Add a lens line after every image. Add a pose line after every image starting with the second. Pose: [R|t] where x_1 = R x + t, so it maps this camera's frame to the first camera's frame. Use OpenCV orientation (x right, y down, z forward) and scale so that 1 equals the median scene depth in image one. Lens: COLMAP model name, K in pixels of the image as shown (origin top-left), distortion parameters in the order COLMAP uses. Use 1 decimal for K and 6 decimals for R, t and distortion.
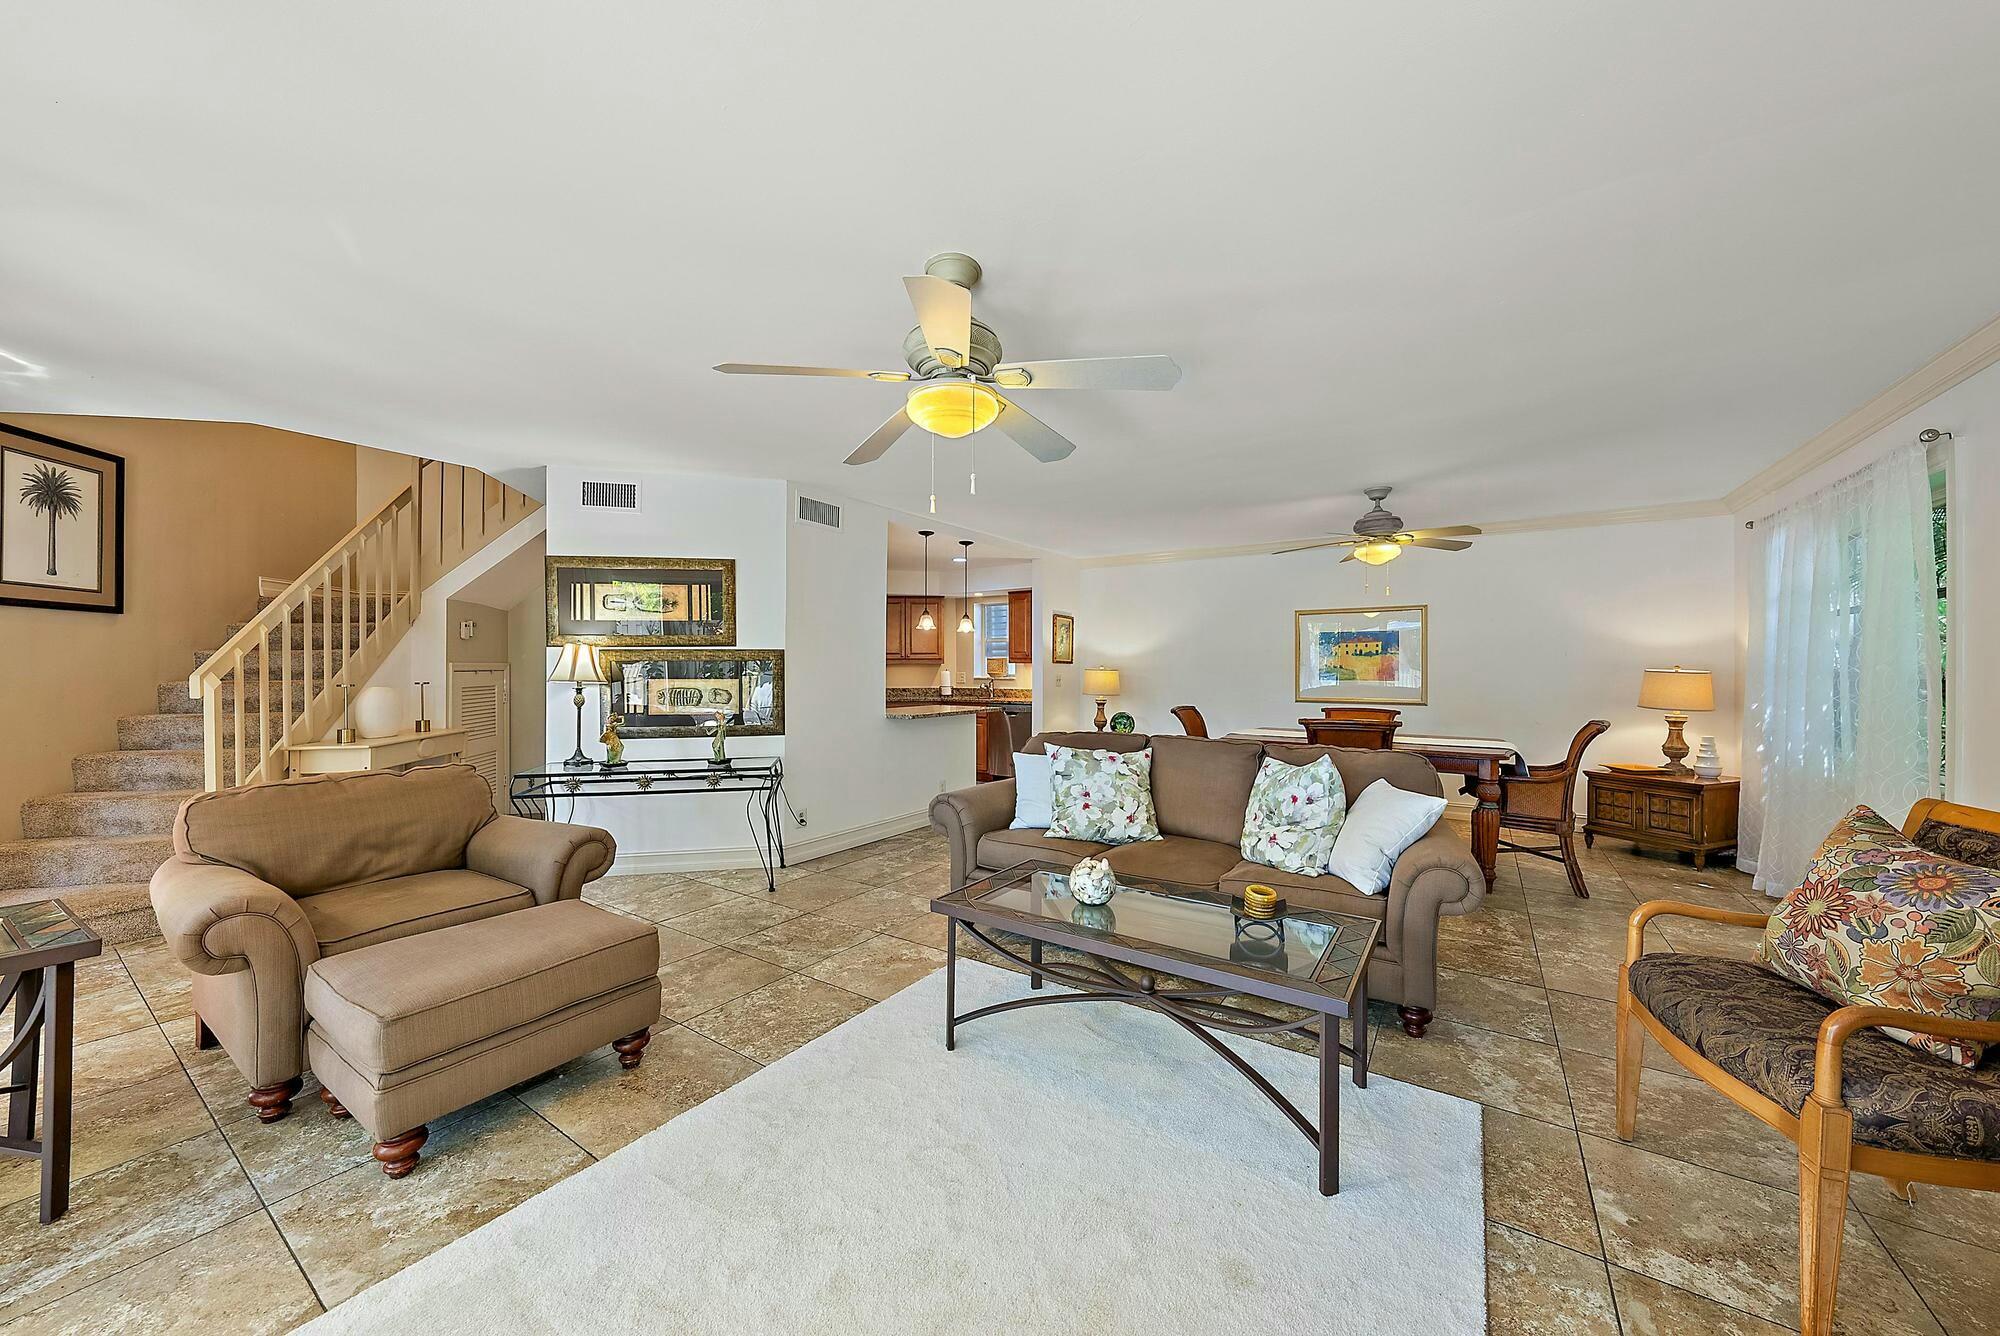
lens RADIAL K [[709.0, 0, 1000.0], [0, 709.0, 668.0], [0, 0, 1]] dist [0.000008, -0.000001]
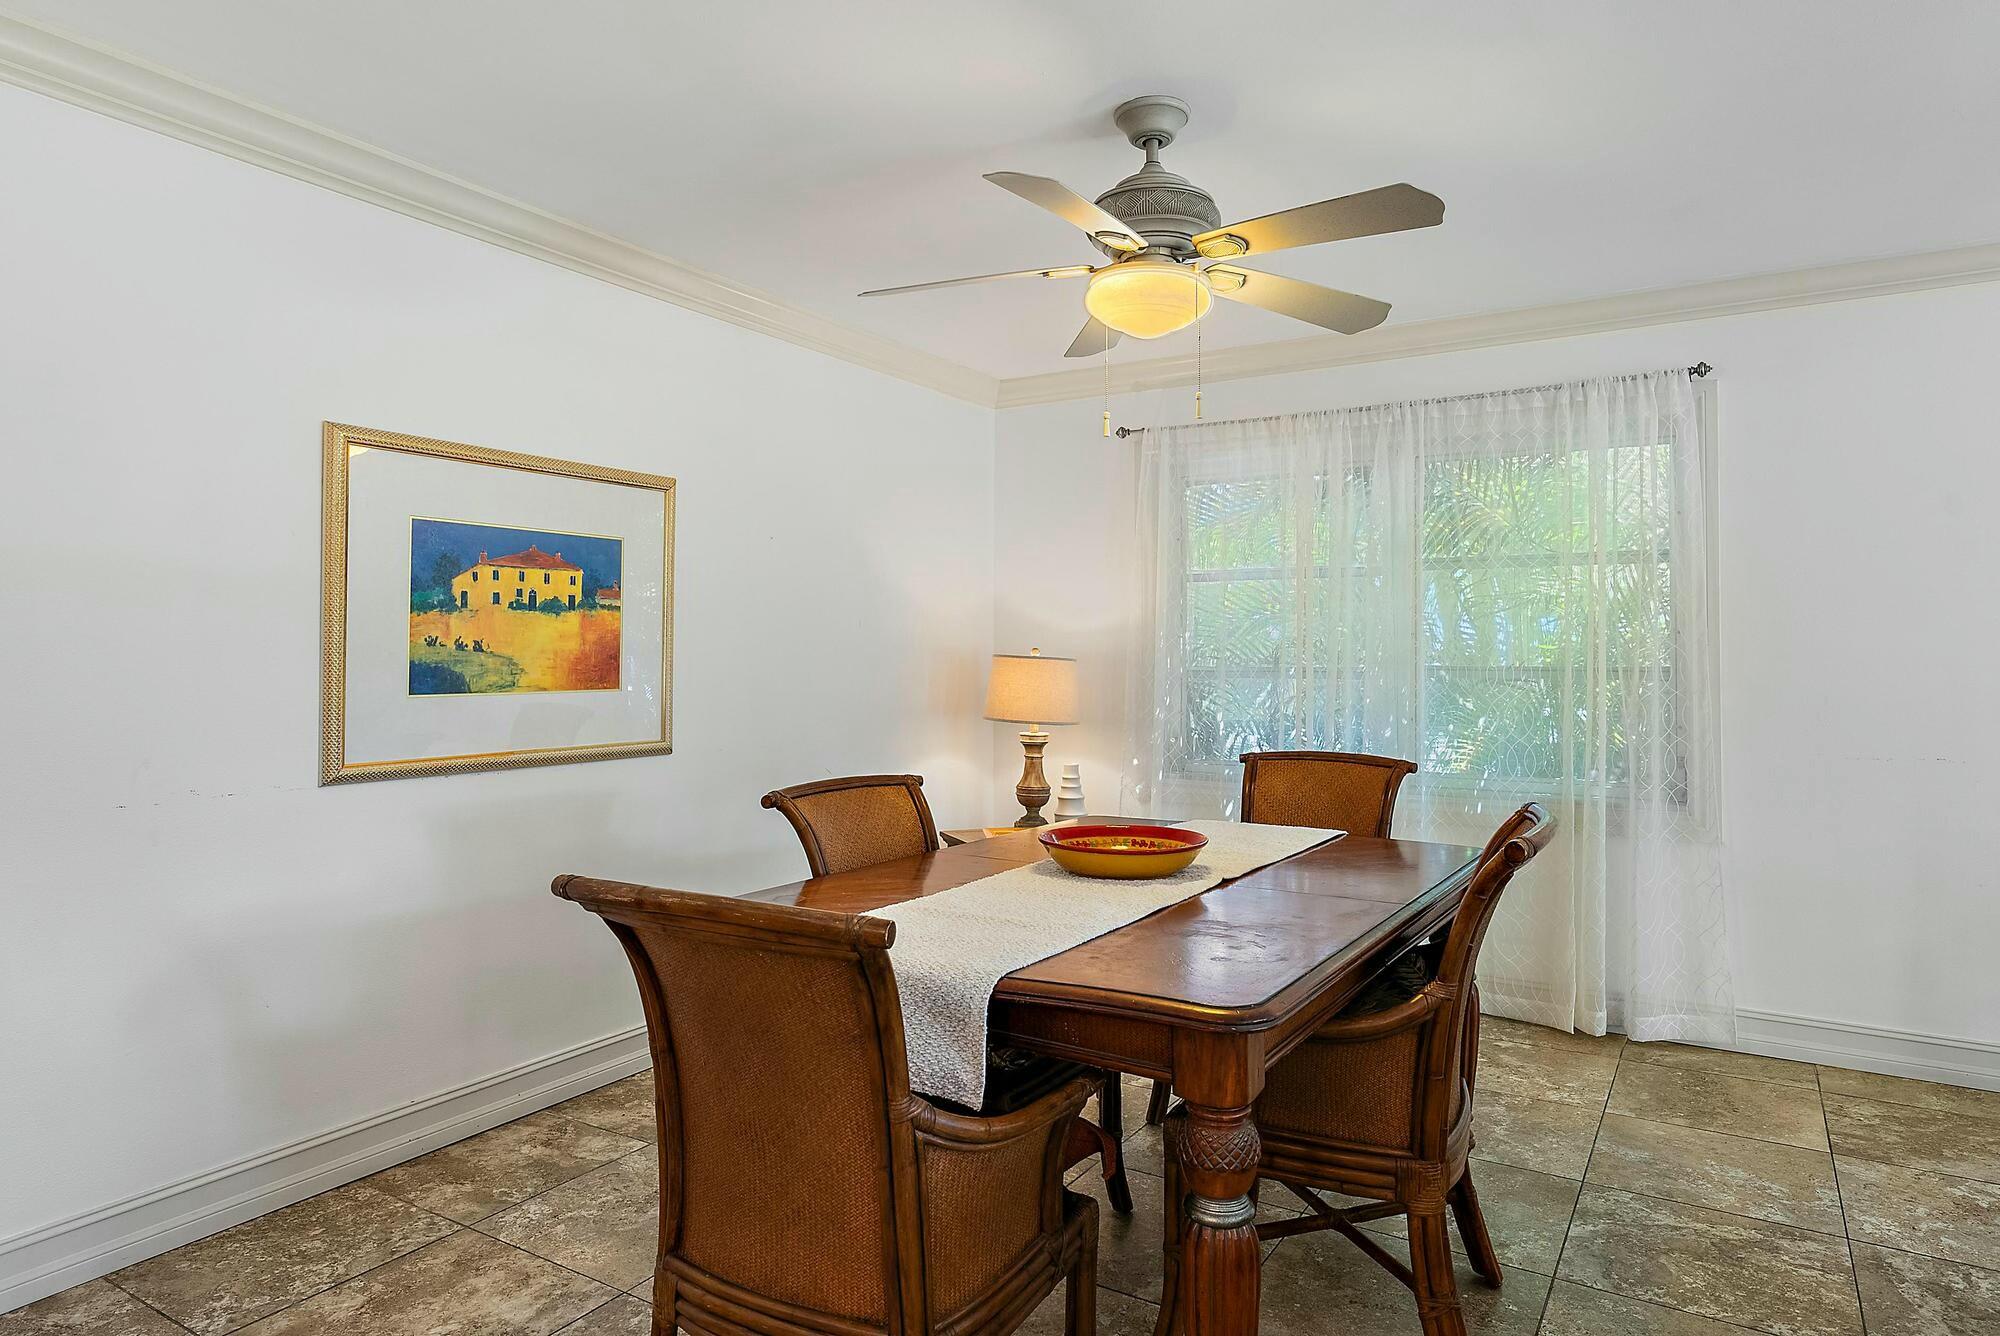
lens RADIAL K [[1194.7, 0, 1000.0], [0, 1194.7, 668.0], [0, 0, 1]] dist [-0.000701, -0.000082]
pose [[-0.029872, -0.011725, 0.999485, -0.004306], [0.005611, 0.999913, 0.011898, 0.001940], [-0.999538, 0.005963, -0.029803, 0.833515]]
